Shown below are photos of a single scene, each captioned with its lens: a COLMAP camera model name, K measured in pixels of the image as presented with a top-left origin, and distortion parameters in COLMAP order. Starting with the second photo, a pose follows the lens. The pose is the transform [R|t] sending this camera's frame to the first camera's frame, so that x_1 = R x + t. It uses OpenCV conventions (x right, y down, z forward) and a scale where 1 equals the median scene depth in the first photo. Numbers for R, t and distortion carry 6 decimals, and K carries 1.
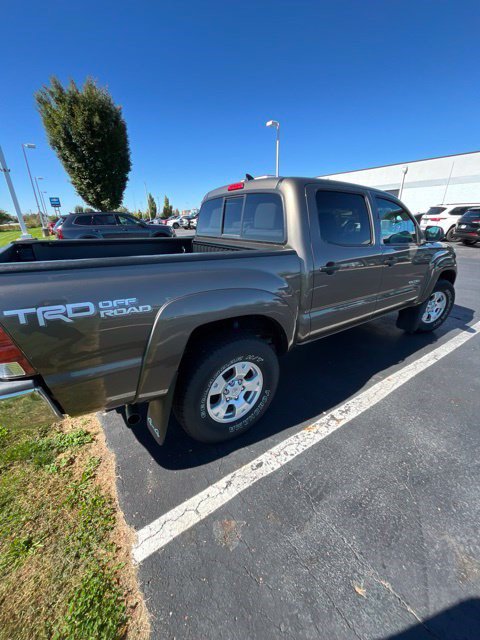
lens RADIAL K [[256.7, 0, 242.4], [0, 256.7, 317.3], [0, 0, 1]] dist [-0.002869, -0.000574]
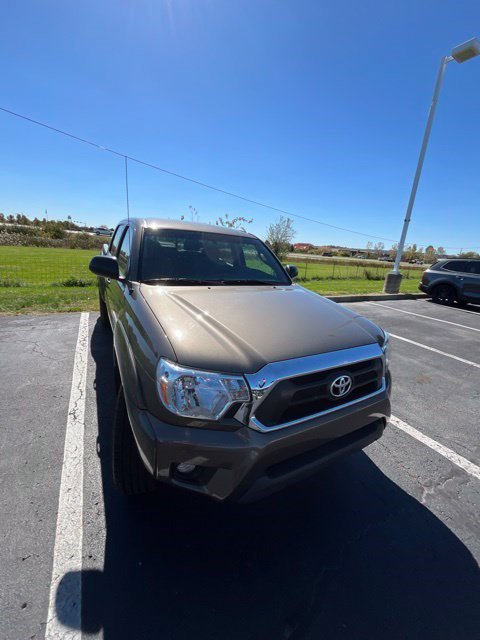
lens RADIAL K [[258.7, 0, 242.8], [0, 258.7, 319.3], [0, 0, 1]] dist [-0.007672, 0.000047]
pose [[-0.099294, 0.279655, -0.954952, 0.291919], [-0.432729, 0.852059, 0.294518, -0.116461], [0.896039, 0.442479, 0.036410, 0.278139]]
